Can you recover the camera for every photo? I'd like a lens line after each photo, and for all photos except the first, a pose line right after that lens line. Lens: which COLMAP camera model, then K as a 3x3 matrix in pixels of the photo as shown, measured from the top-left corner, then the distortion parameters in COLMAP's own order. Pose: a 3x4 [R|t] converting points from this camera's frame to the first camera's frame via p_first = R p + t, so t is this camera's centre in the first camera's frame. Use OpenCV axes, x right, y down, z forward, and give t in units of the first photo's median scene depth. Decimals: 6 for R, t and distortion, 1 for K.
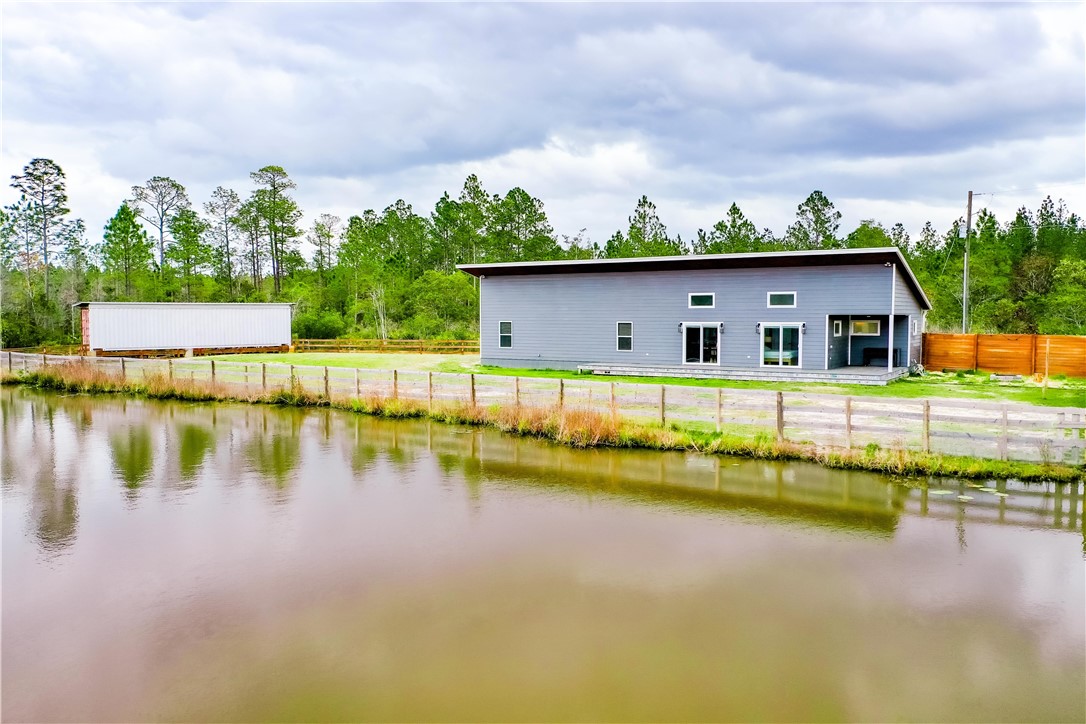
lens RADIAL K [[853.9, 0, 543.0], [0, 853.9, 362.0], [0, 0, 1]] dist [-0.000126, 0.006396]
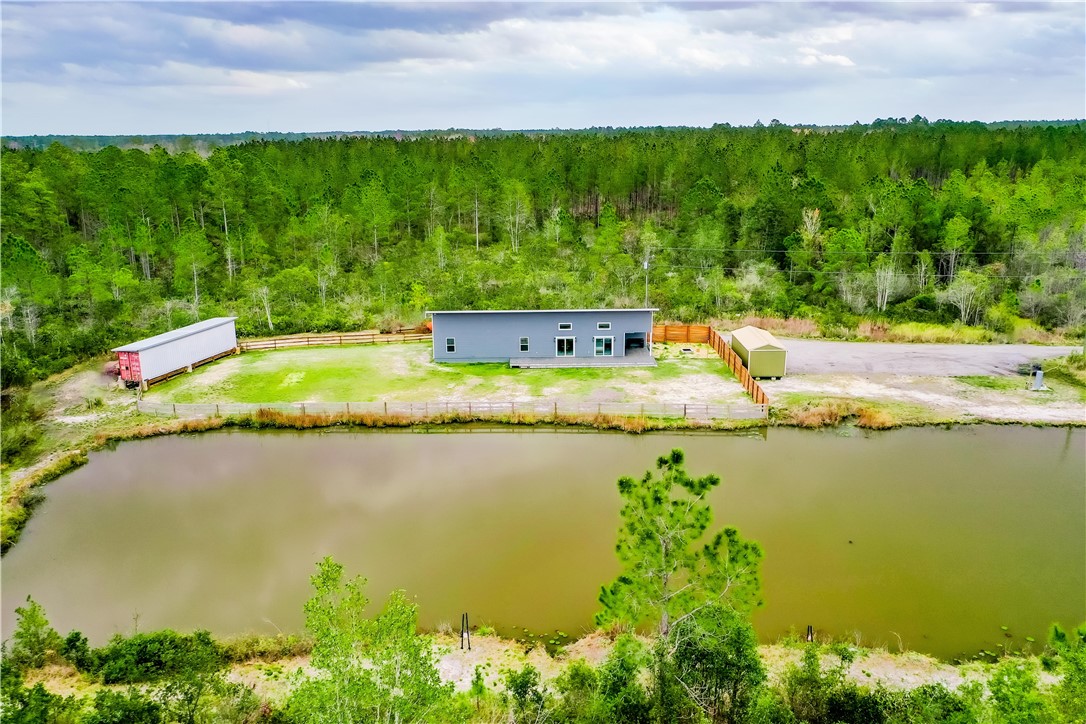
lens RADIAL K [[853.9, 0, 543.0], [0, 853.9, 362.0], [0, 0, 1]] dist [-0.000126, 0.006396]
pose [[0.840924, -0.148248, 0.520451, -0.825260], [0.040395, 0.976257, 0.212815, -0.374184], [-0.539643, -0.157938, 0.826947, -0.606358]]
